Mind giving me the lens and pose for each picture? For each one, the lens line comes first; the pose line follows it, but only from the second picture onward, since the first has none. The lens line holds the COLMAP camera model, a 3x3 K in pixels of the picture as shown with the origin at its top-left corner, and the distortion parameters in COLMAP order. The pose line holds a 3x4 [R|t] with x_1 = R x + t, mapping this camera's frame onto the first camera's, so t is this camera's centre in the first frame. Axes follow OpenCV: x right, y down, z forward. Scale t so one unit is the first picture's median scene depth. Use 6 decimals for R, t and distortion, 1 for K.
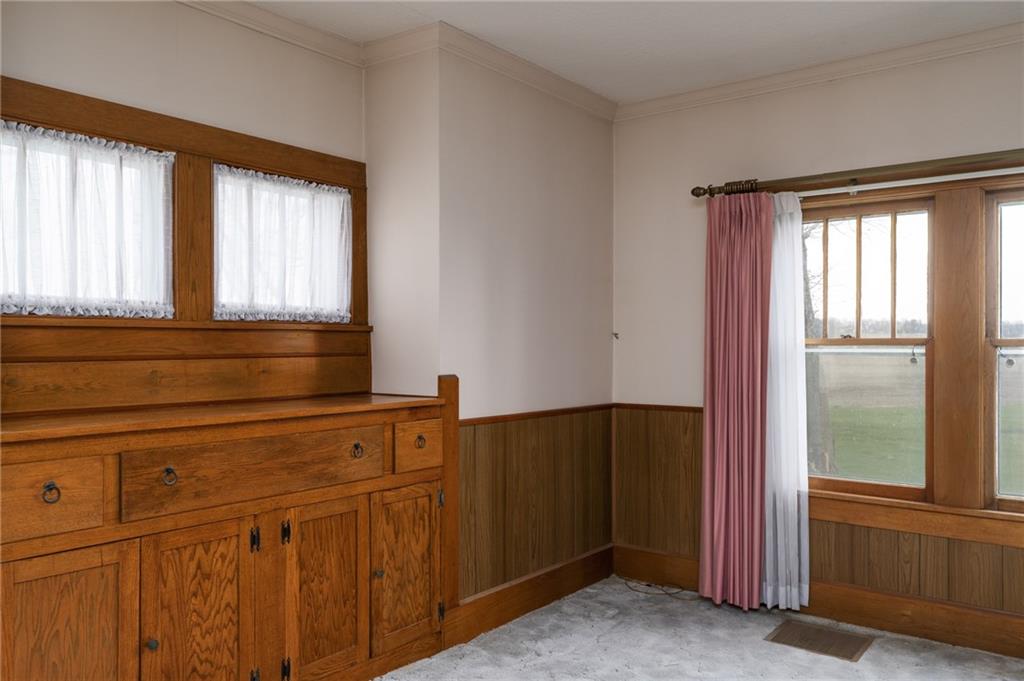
lens RADIAL K [[784.4, 0, 511.8], [0, 784.4, 345.7], [0, 0, 1]] dist [0.005950, 0.001996]
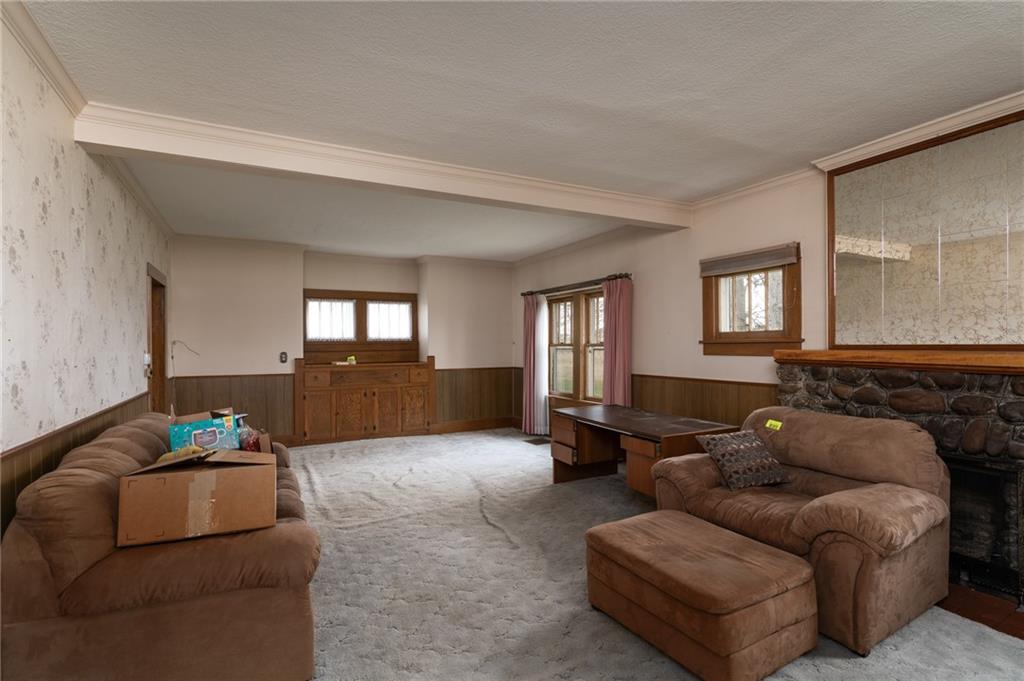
lens RADIAL K [[504.3, 0, 528.1], [0, 504.3, 355.8], [0, 0, 1]] dist [-0.001852, 0.001627]
pose [[0.918191, -0.001116, -0.396135, 1.210611], [0.008748, 0.999809, 0.017460, 0.001827], [0.396040, -0.019497, 0.918026, -0.878997]]
